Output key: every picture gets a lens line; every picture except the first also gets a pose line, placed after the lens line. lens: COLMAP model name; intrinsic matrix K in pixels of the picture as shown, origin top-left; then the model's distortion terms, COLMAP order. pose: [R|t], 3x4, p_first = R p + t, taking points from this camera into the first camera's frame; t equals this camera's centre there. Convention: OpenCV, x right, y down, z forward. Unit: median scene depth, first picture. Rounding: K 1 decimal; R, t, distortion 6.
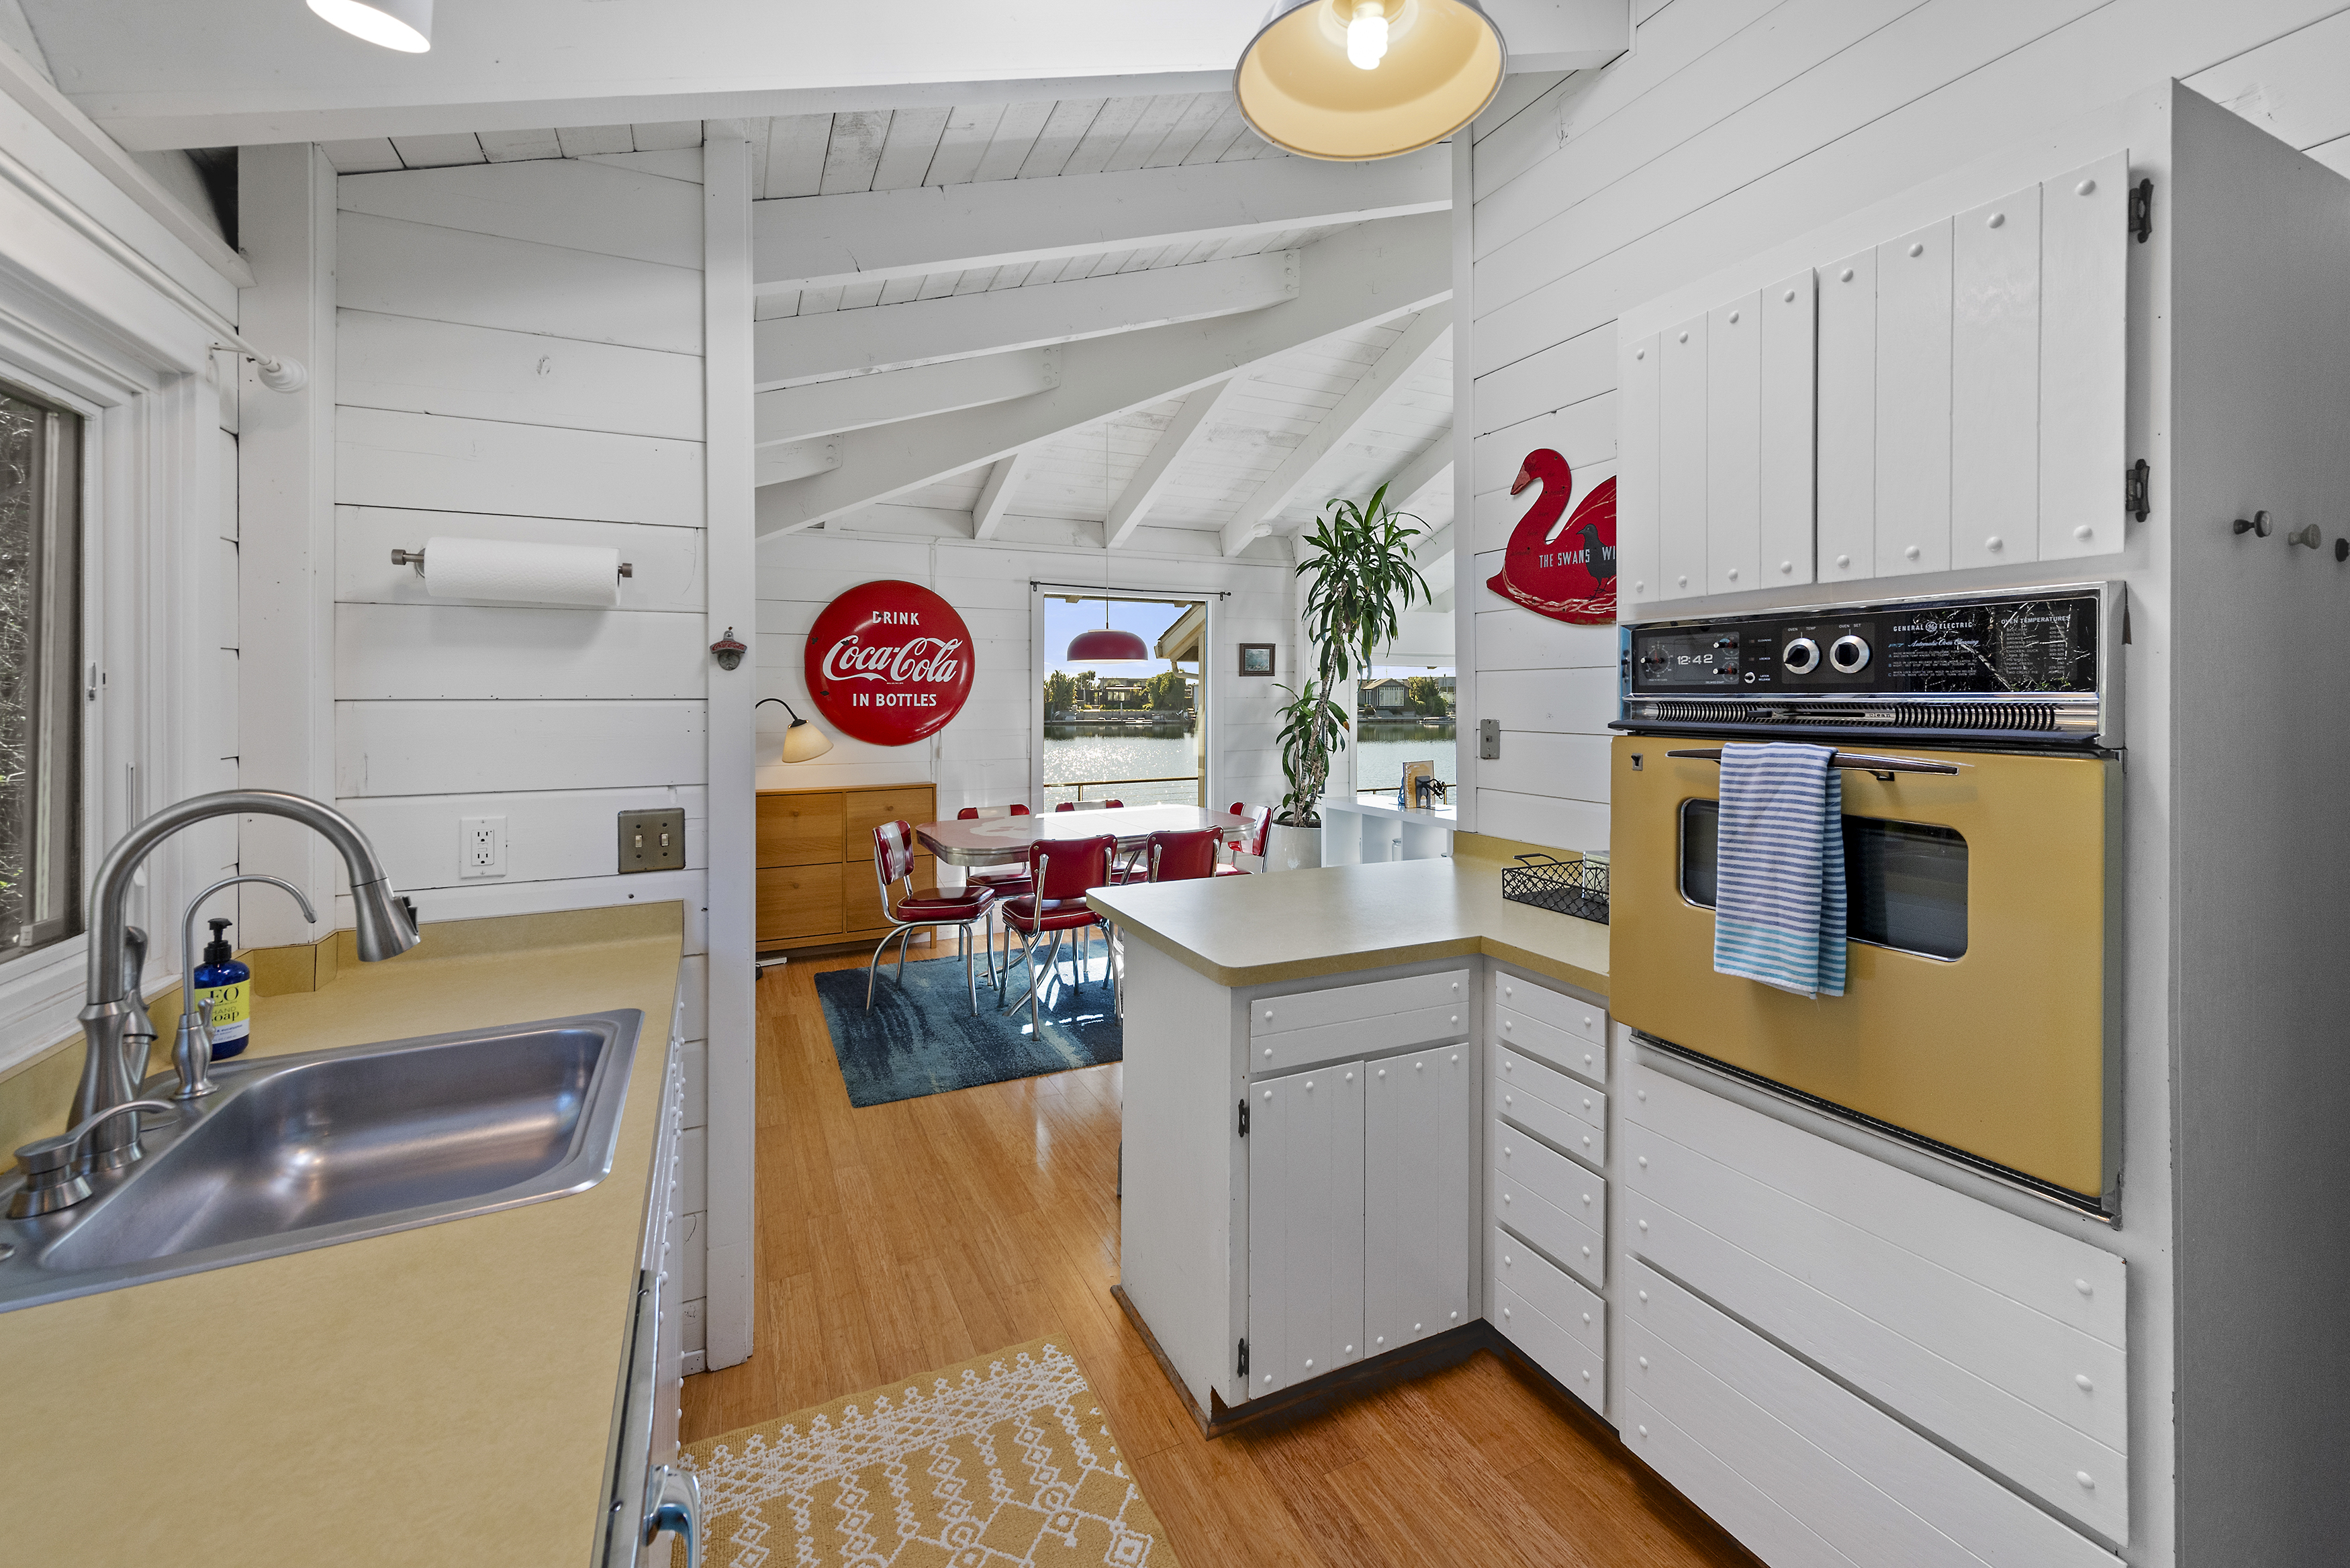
lens RADIAL K [[969.7, 0, 1207.3], [0, 969.7, 696.8], [0, 0, 1]] dist [0.012746, 0.000026]
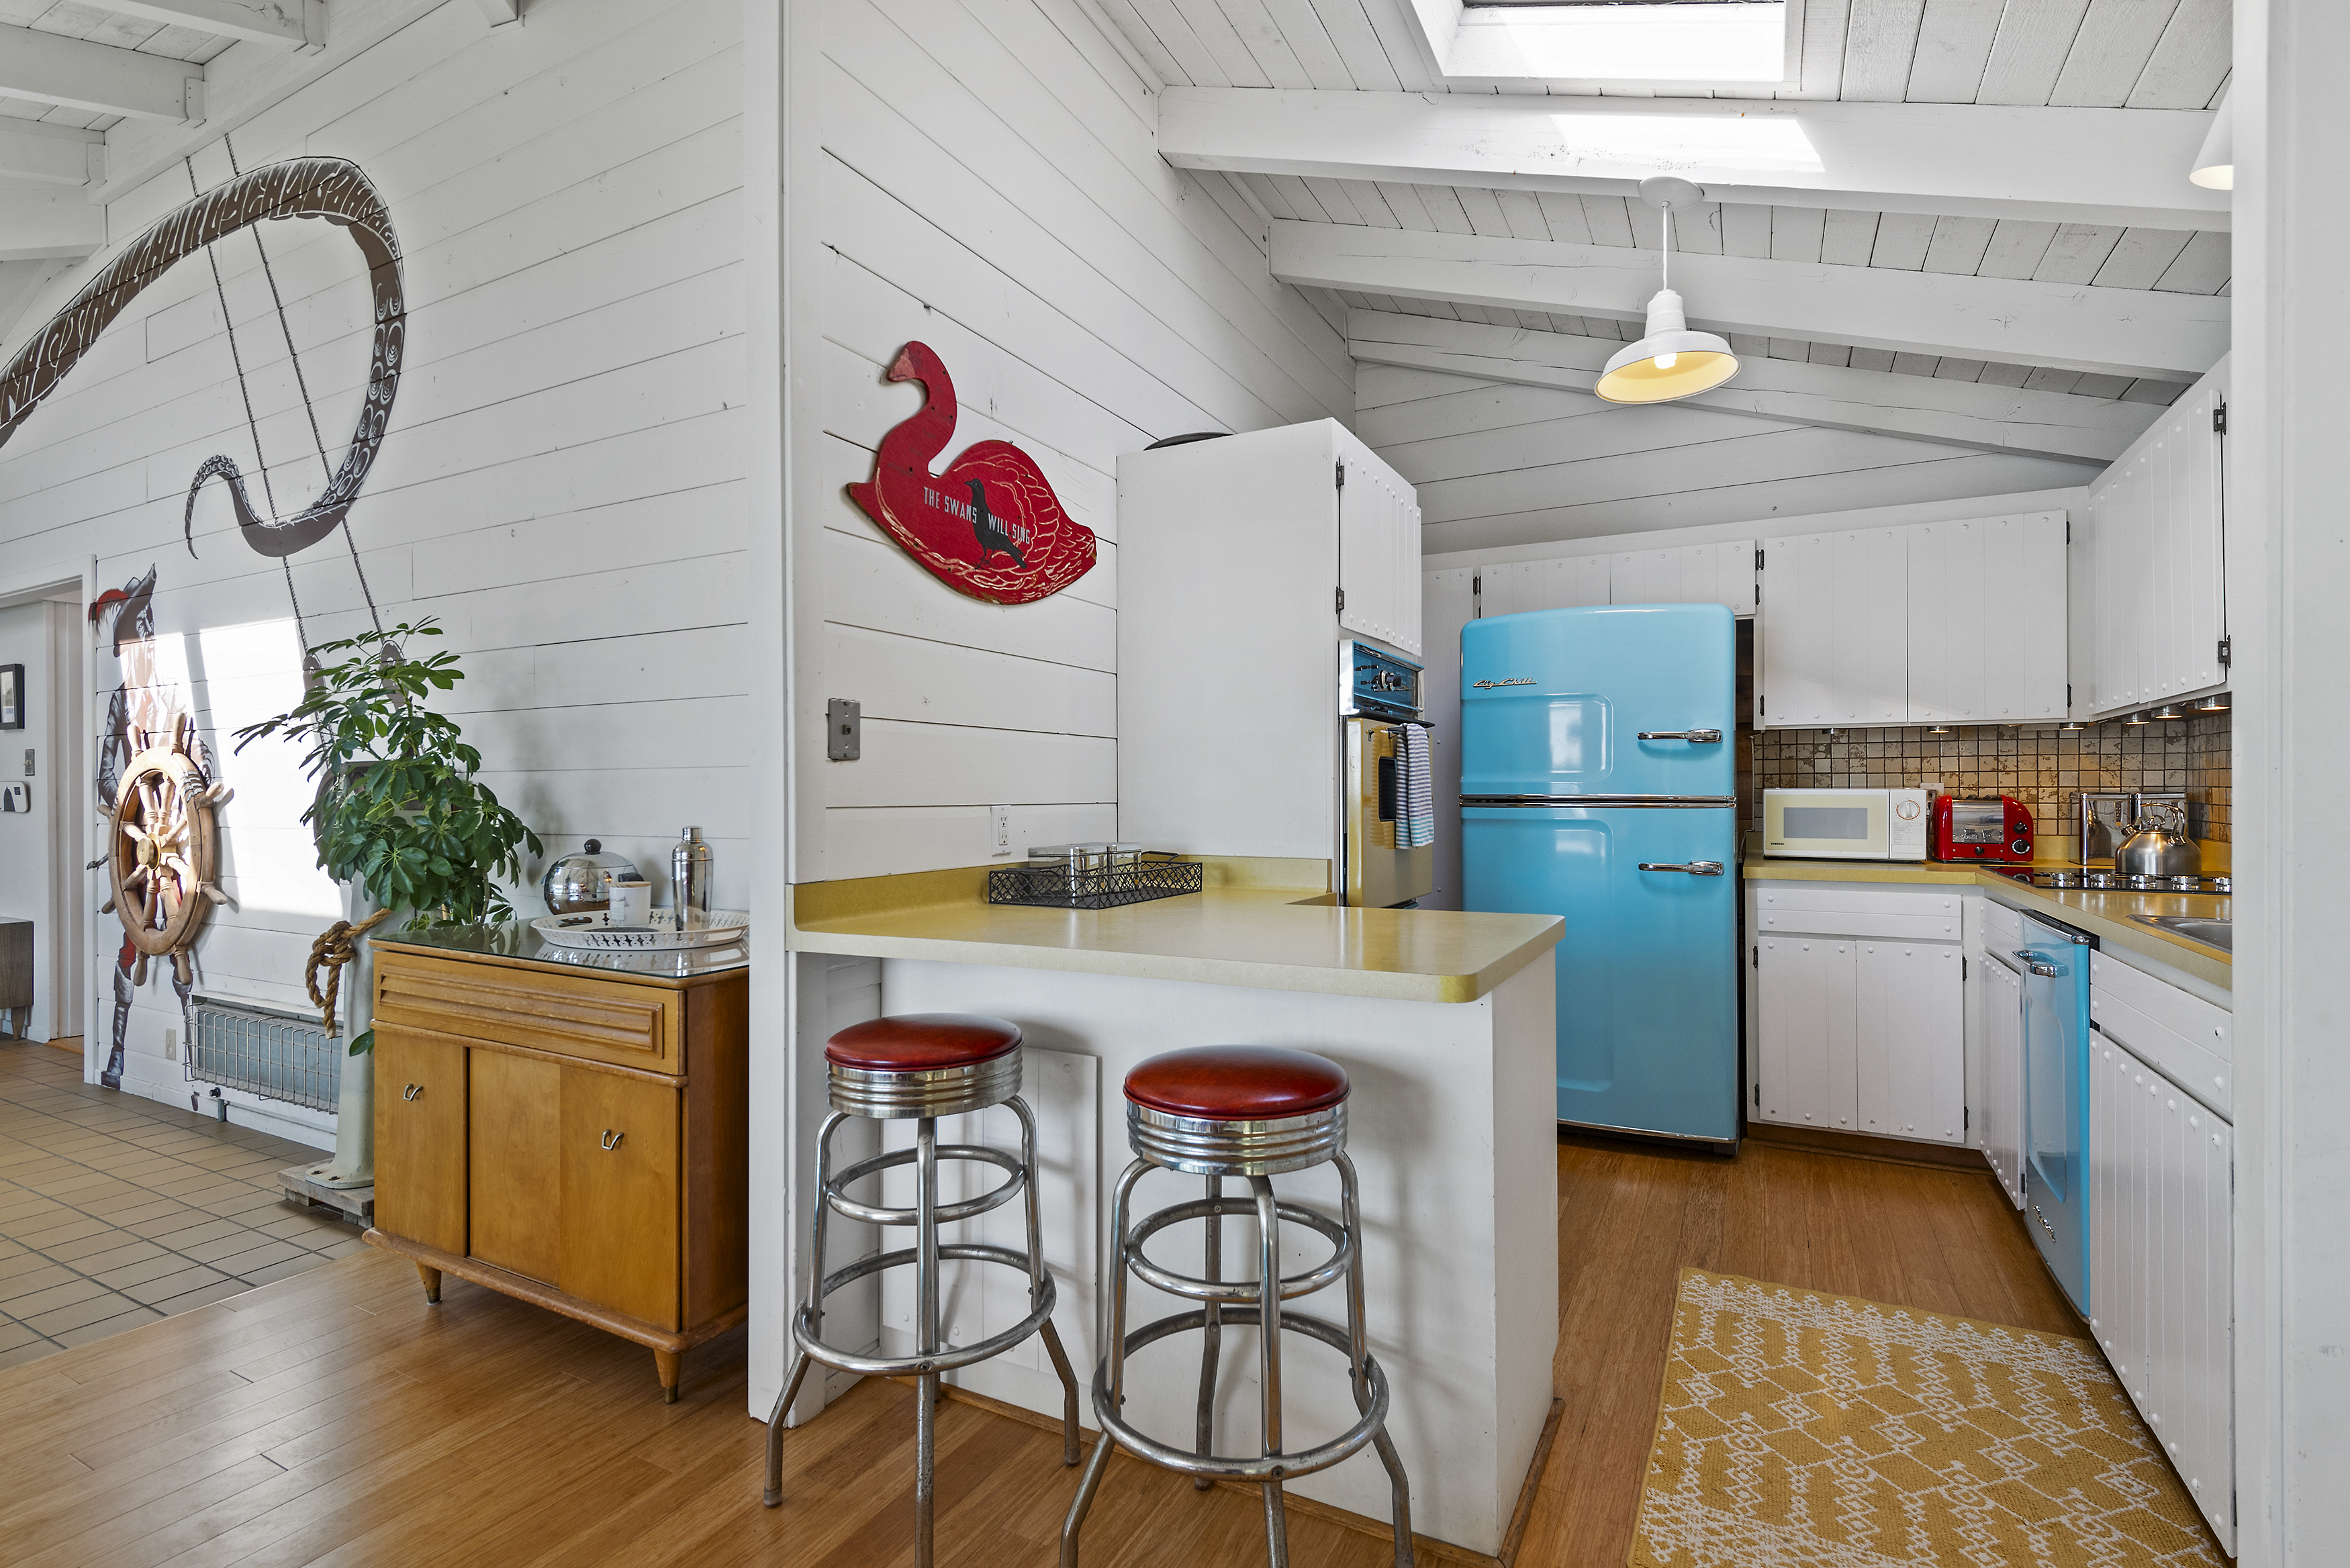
lens RADIAL K [[1115.7, 0, 1163.7], [0, 1115.7, 795.9], [0, 0, 1]] dist [0.006055, -0.002191]
pose [[-0.583171, 0.003989, 0.812340, -0.676234], [0.007011, 0.999975, 0.000123, 0.137572], [-0.812319, 0.005767, -0.583184, 1.955201]]
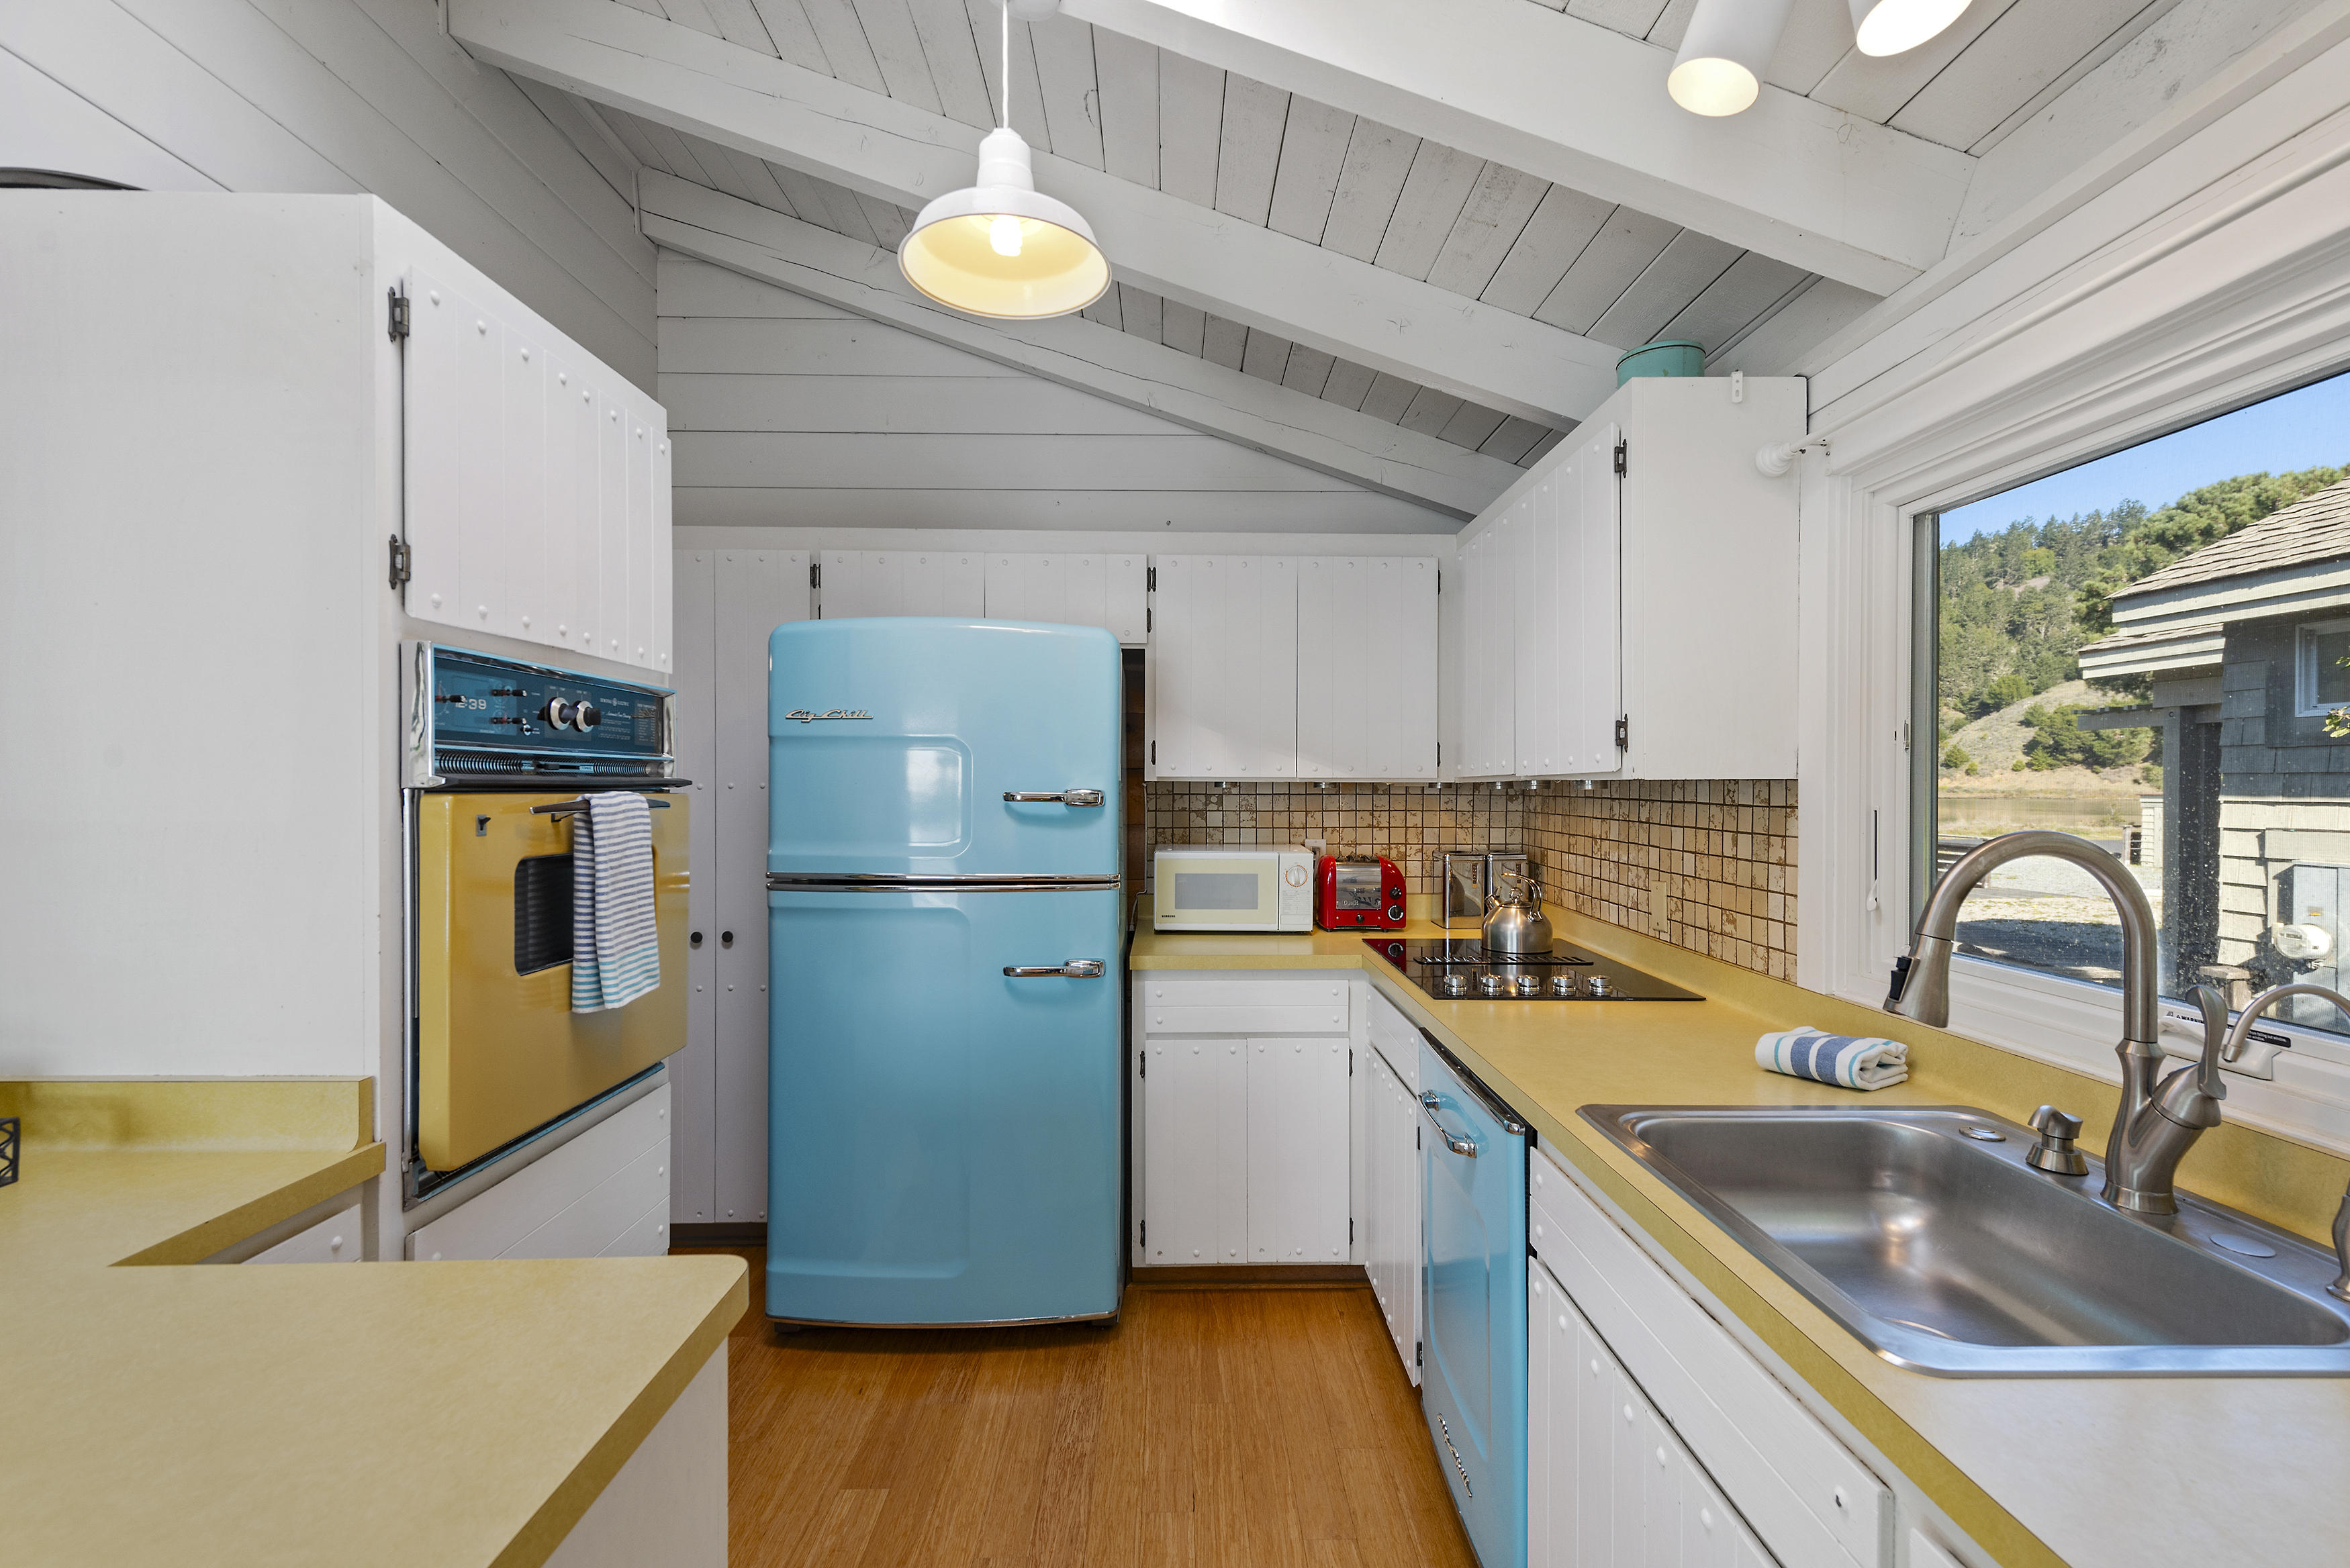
lens RADIAL K [[1049.9, 0, 1190.3], [0, 1049.9, 789.2], [0, 0, 1]] dist [0.015061, 0.000380]
pose [[-0.905172, -0.002245, 0.425039, -0.394221], [0.000101, 0.999985, 0.005496, 0.027368], [-0.425045, 0.005018, -0.905158, 1.314246]]
